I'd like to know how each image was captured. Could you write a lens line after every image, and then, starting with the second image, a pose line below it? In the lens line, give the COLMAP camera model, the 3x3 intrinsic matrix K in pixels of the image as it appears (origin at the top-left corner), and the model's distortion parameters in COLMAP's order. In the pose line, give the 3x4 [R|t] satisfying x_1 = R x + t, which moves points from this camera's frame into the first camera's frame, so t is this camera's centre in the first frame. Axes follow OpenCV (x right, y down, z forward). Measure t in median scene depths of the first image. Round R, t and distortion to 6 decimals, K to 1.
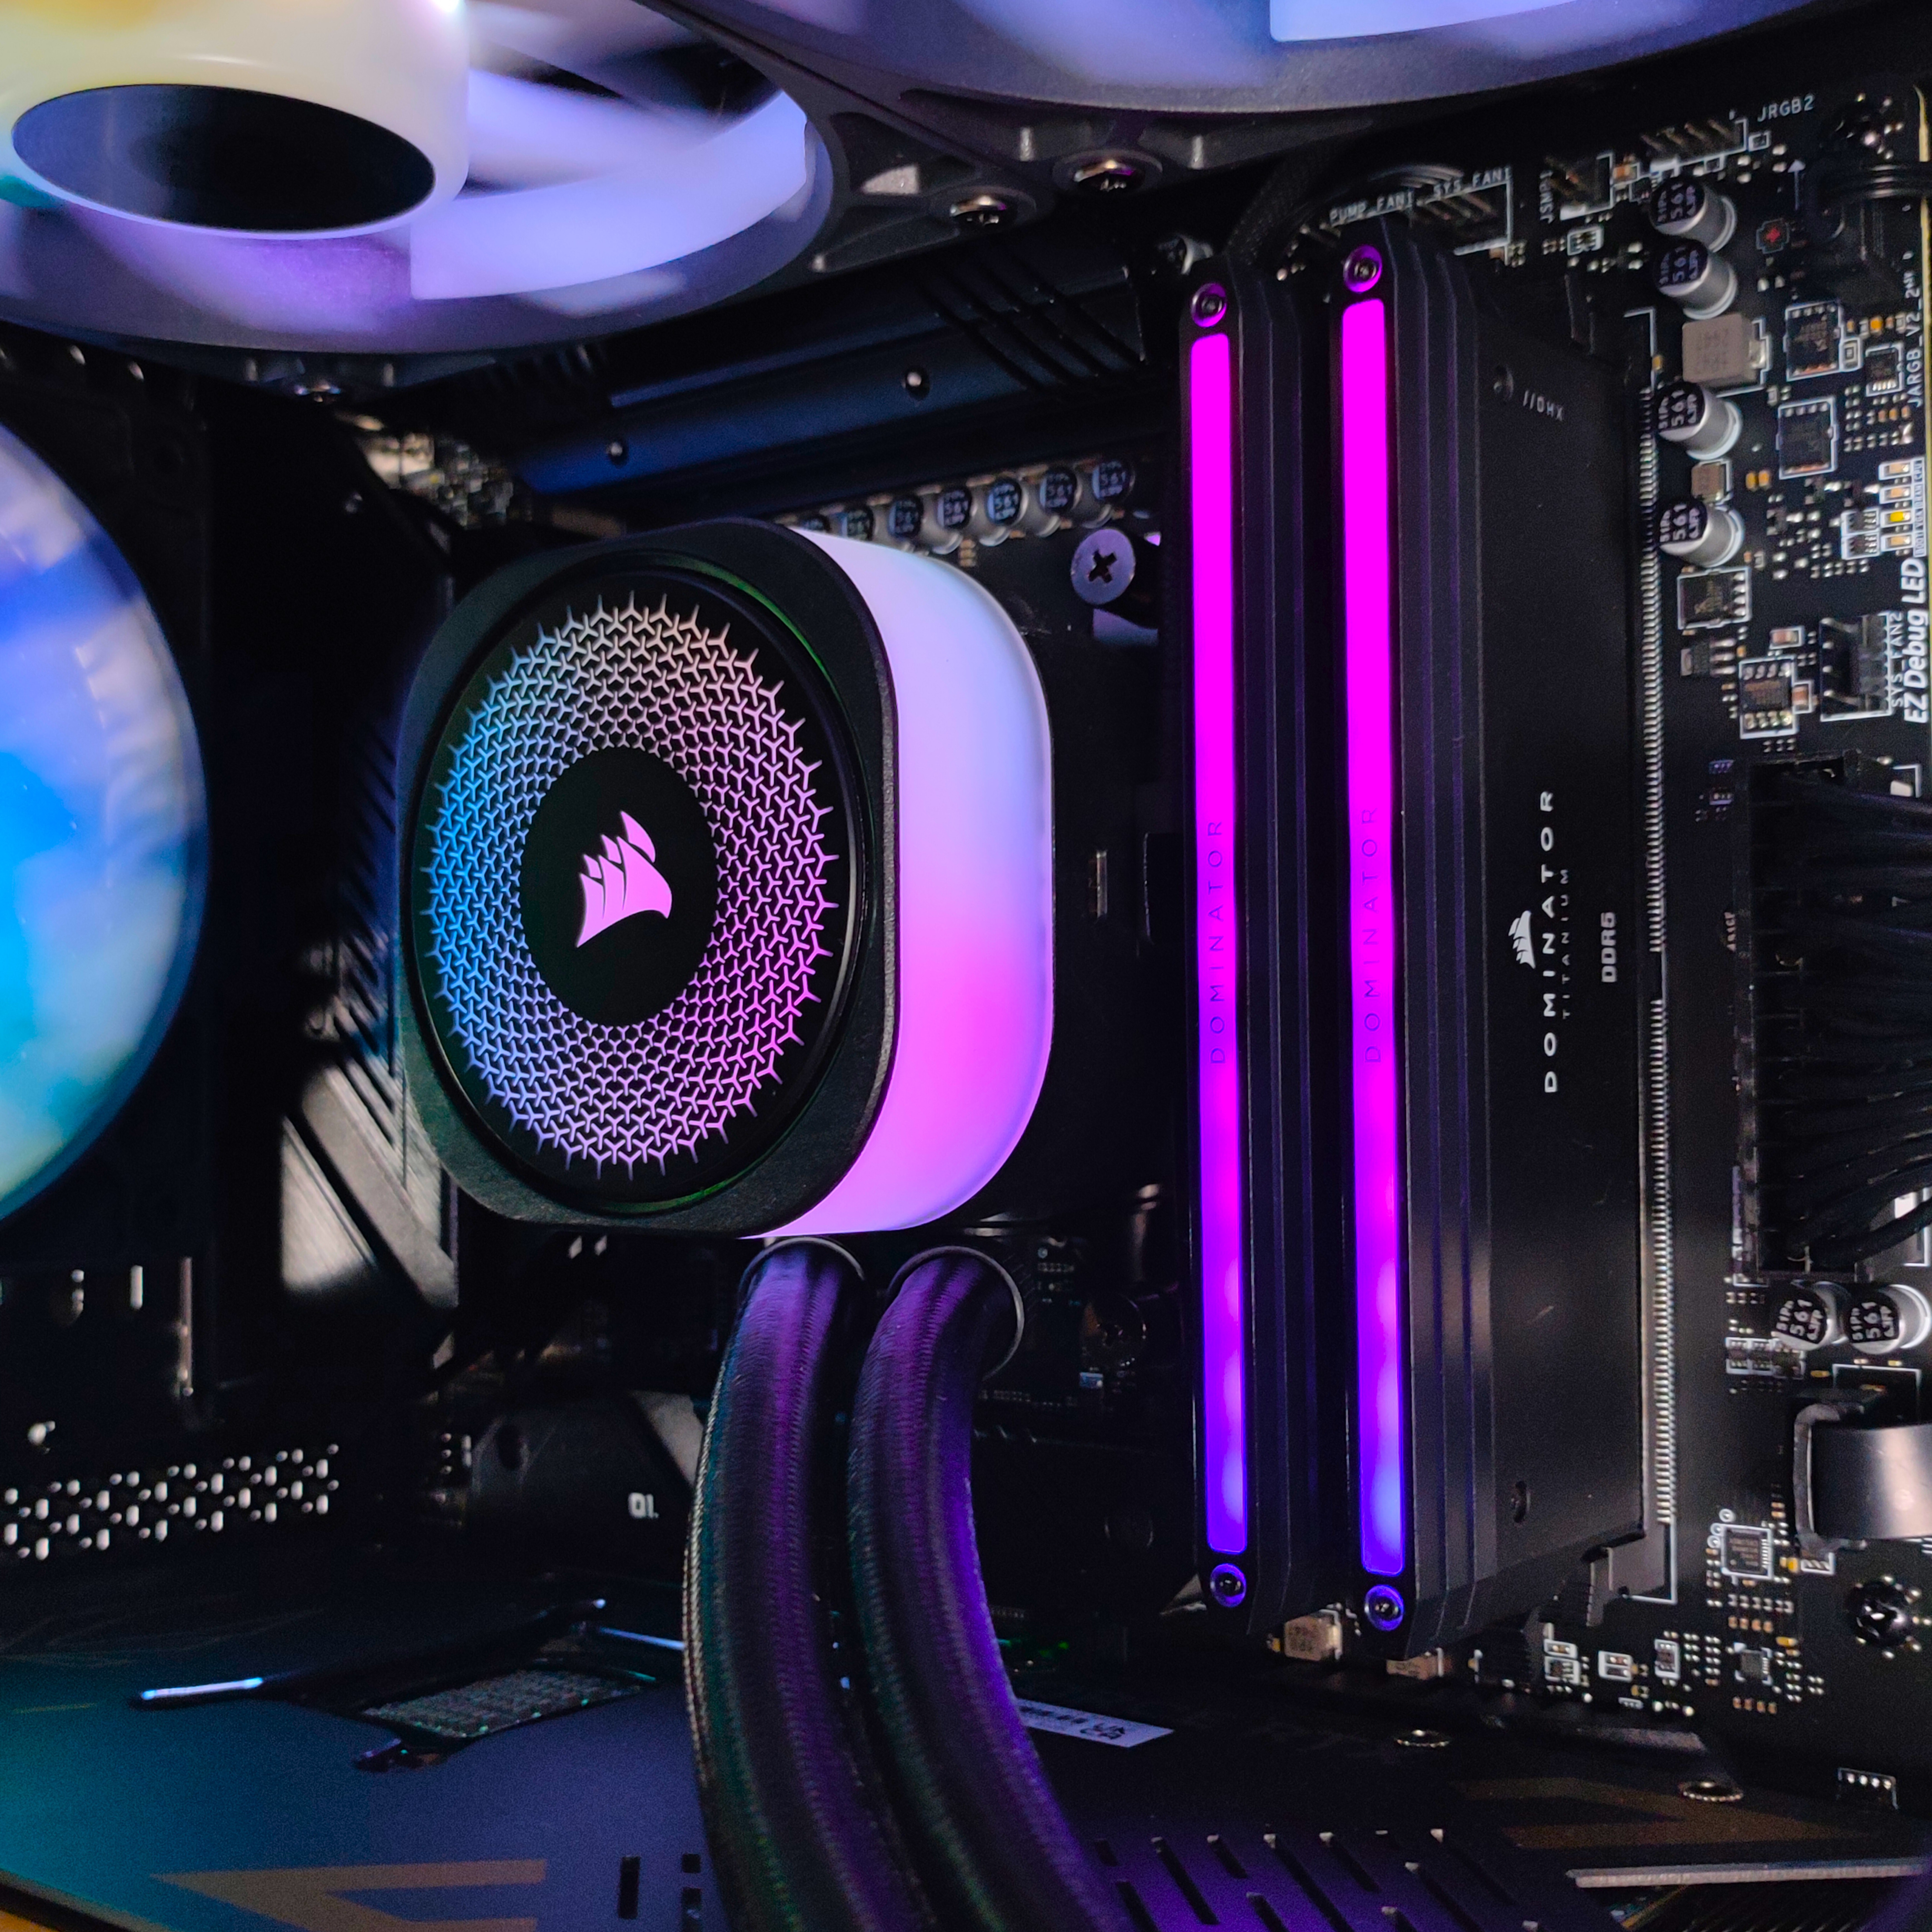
lens RADIAL K [[2470.9, 0, 970.1], [0, 2470.9, 957.3], [0, 0, 1]] dist [-0.016803, 0.000000]
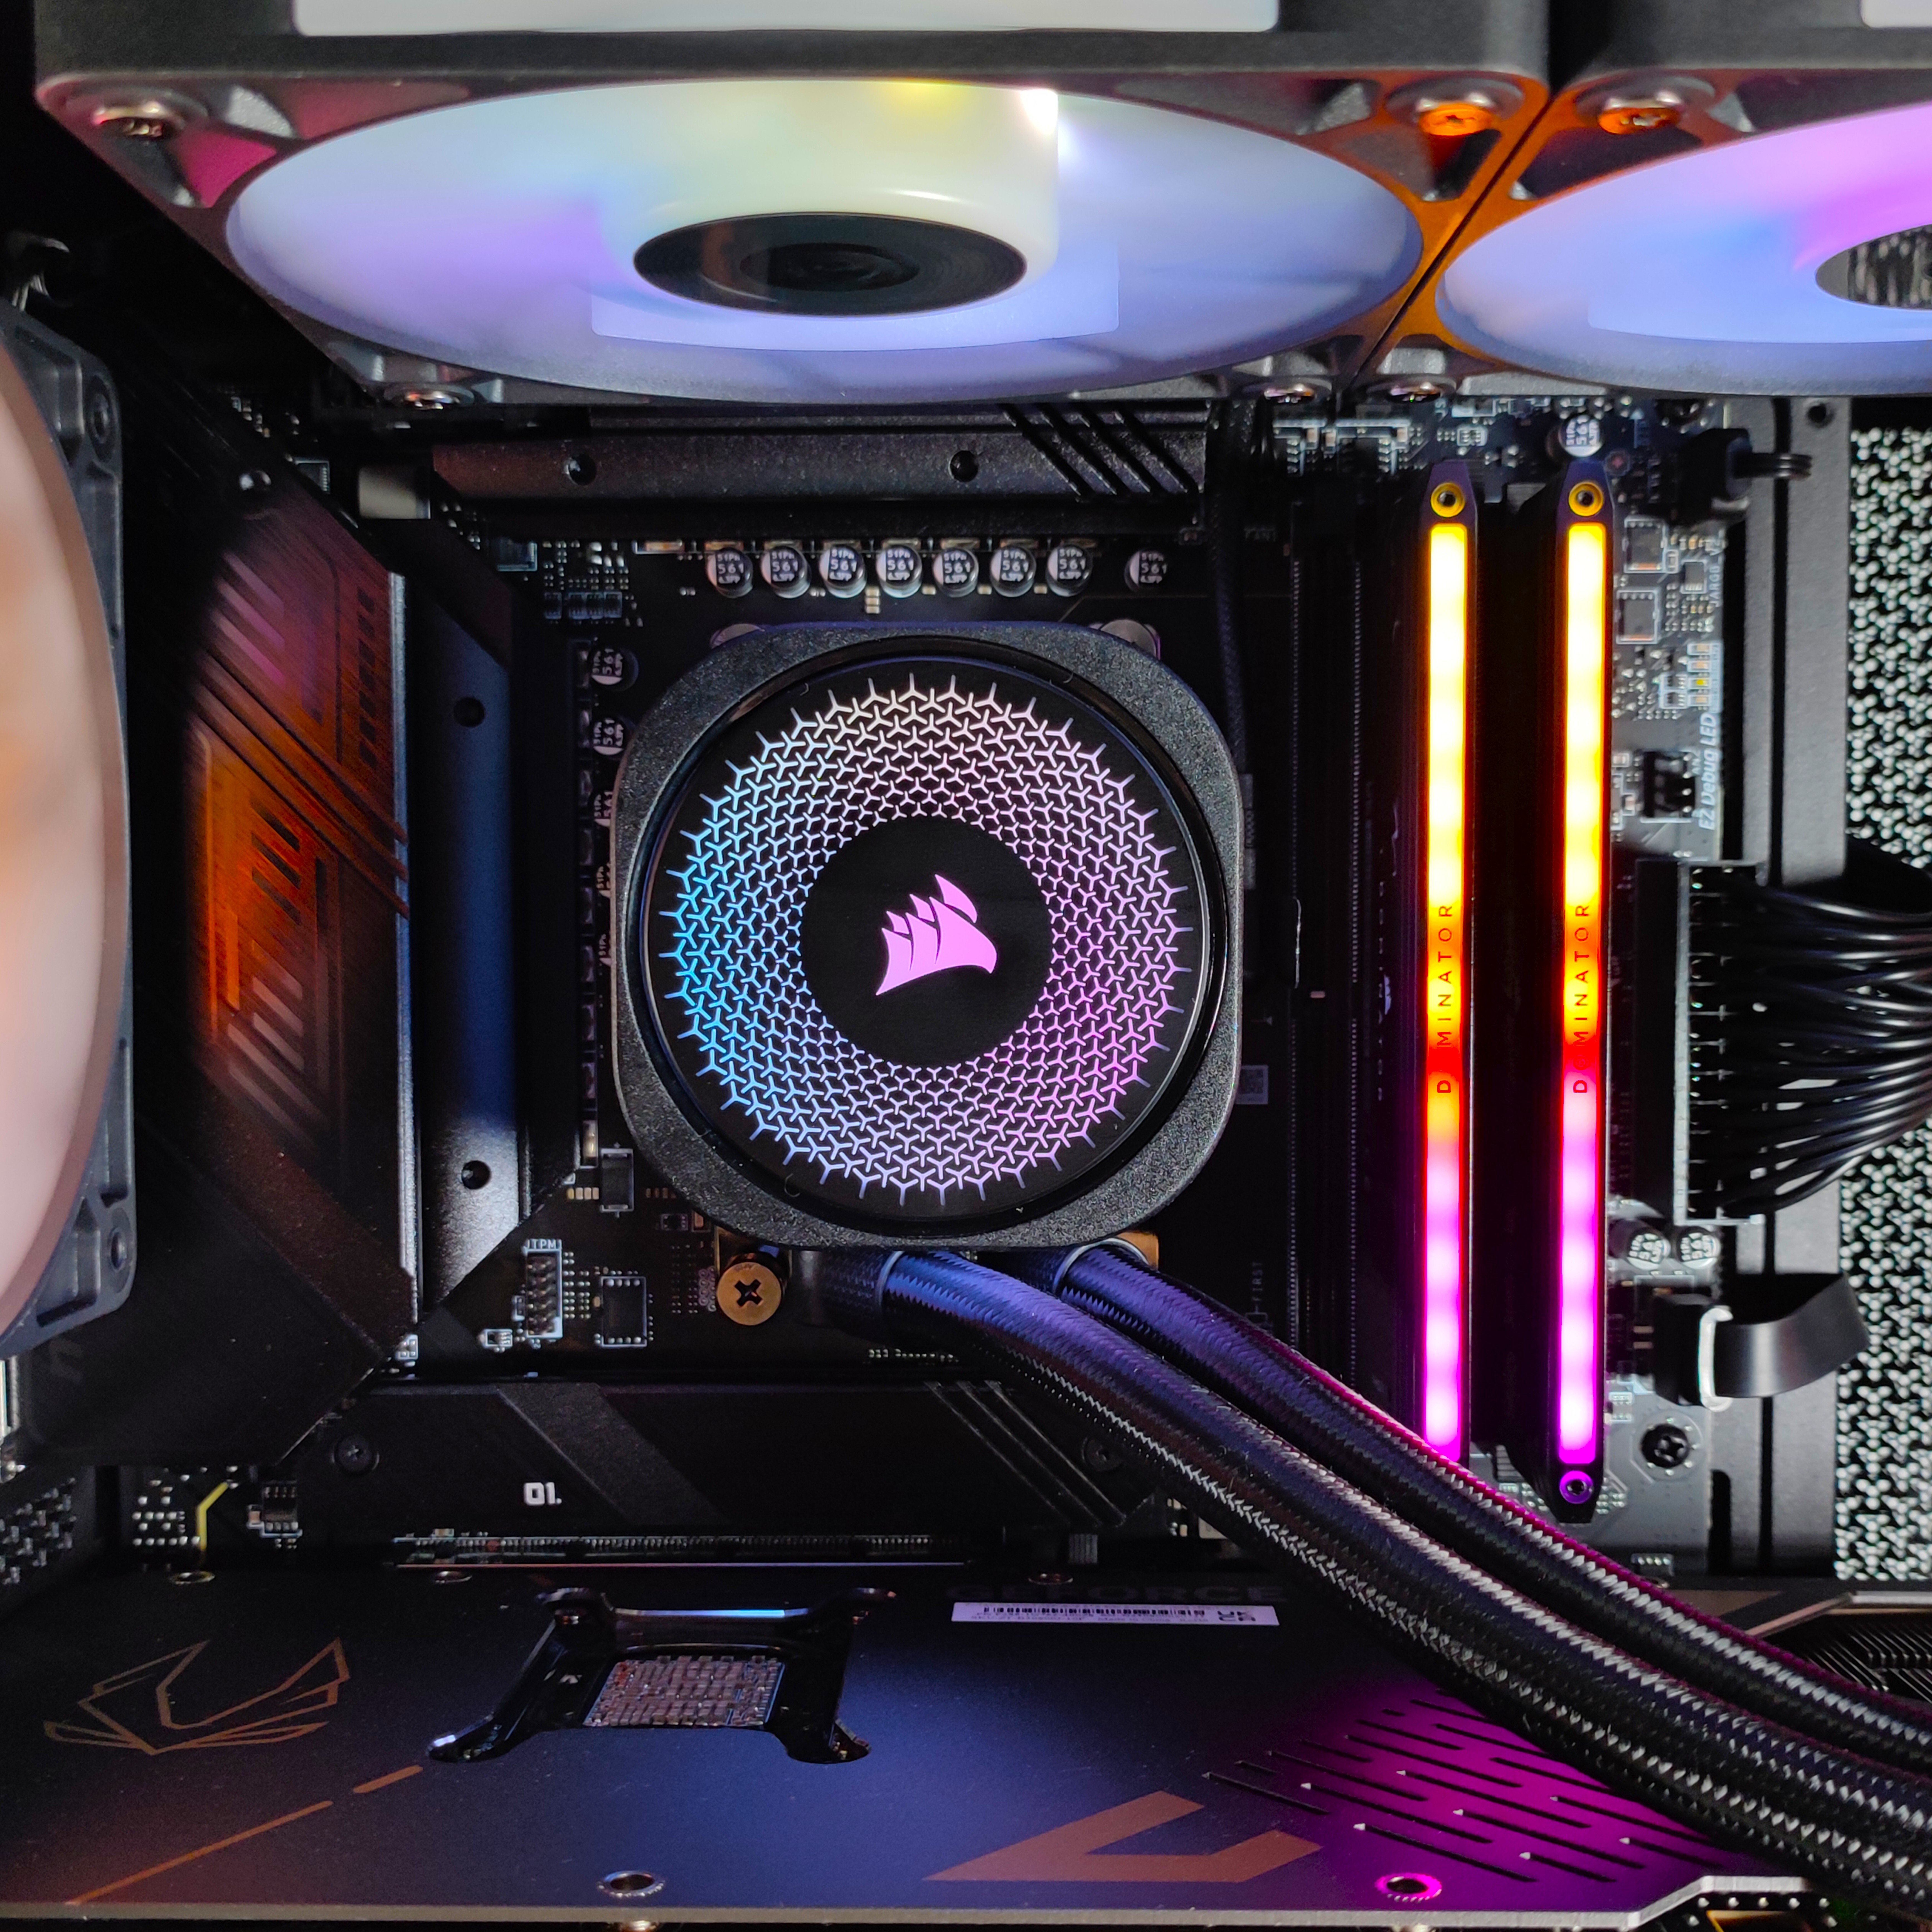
lens RADIAL K [[2470.9, 0, 975.5], [0, 2470.9, 977.0], [0, 0, 1]] dist [-0.016803, 0.000000]
pose [[0.799639, -0.012614, 0.600349, -0.805301], [-0.028934, 0.997809, 0.059504, -0.080885], [-0.599784, -0.064952, 0.797521, 0.104259]]
